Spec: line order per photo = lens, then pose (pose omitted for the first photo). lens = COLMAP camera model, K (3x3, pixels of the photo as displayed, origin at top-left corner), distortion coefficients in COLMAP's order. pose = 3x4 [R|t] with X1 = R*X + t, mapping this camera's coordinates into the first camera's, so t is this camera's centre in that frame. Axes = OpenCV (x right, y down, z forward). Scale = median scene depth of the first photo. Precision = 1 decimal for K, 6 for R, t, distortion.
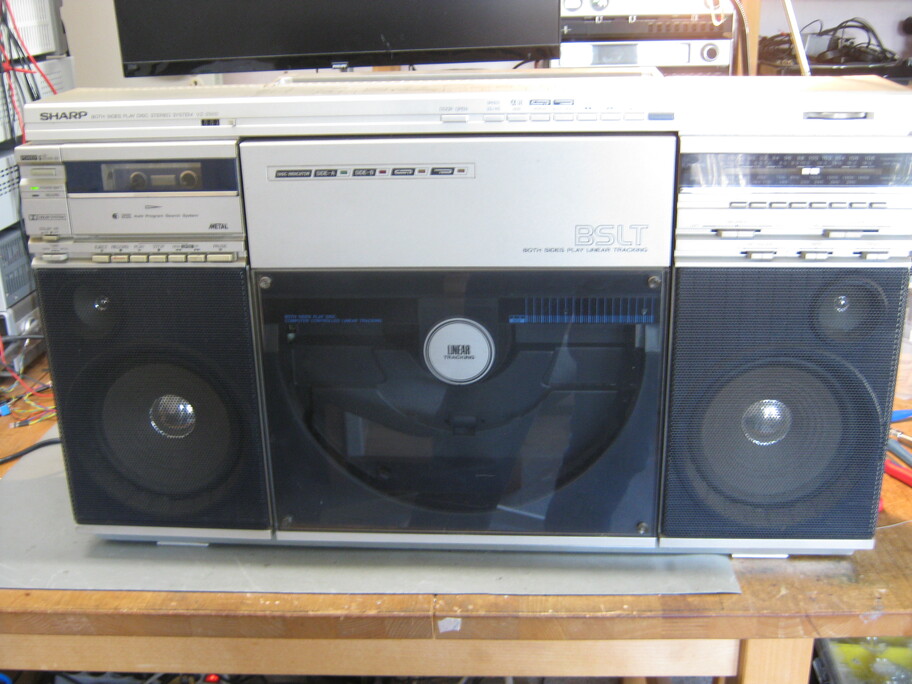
lens RADIAL K [[993.2, 0, 456.0], [0, 993.2, 342.0], [0, 0, 1]] dist [-0.064906, -0.007080]
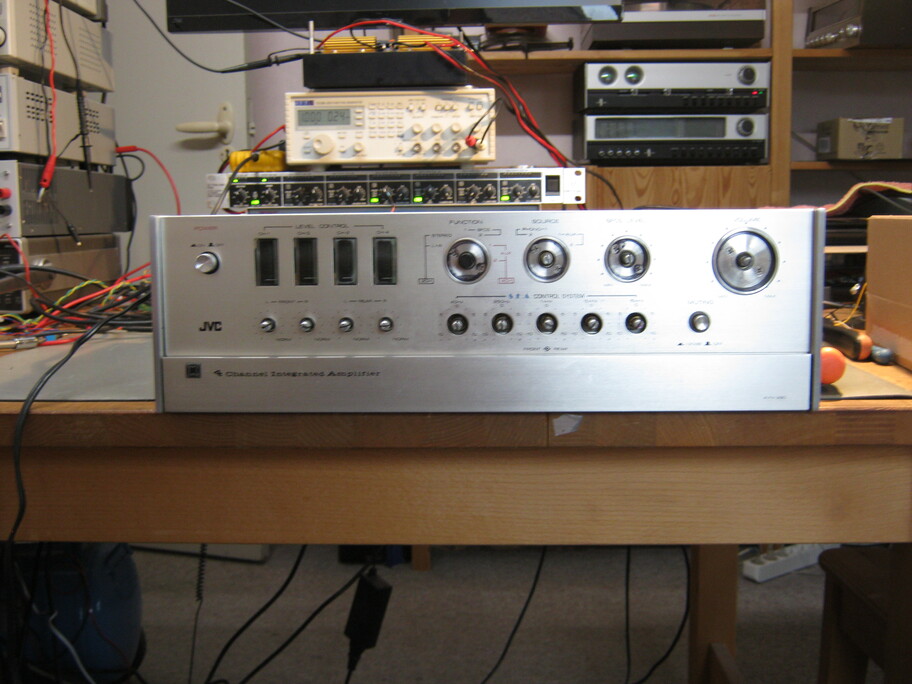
lens RADIAL K [[1004.6, 0, 456.0], [0, 1004.6, 342.0], [0, 0, 1]] dist [-0.009277, -0.314135]
pose [[0.999914, 0.010956, 0.007248, -0.101586], [-0.009011, 0.973515, -0.228446, 0.399300], [-0.009558, 0.228361, 0.973530, 0.210050]]
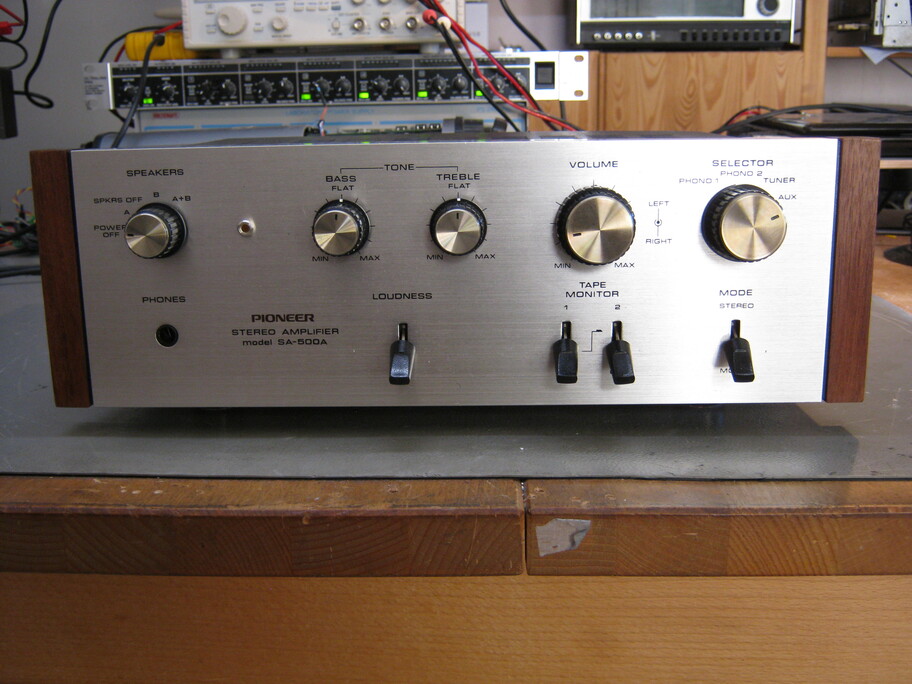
lens RADIAL K [[993.2, 0, 456.0], [0, 993.2, 342.0], [0, 0, 1]] dist [-0.064906, -0.007080]
pose [[0.999935, 0.005863, 0.009799, -0.055743], [-0.004640, 0.992704, -0.120484, 0.252428], [-0.010434, 0.120431, 0.992667, 0.566869]]
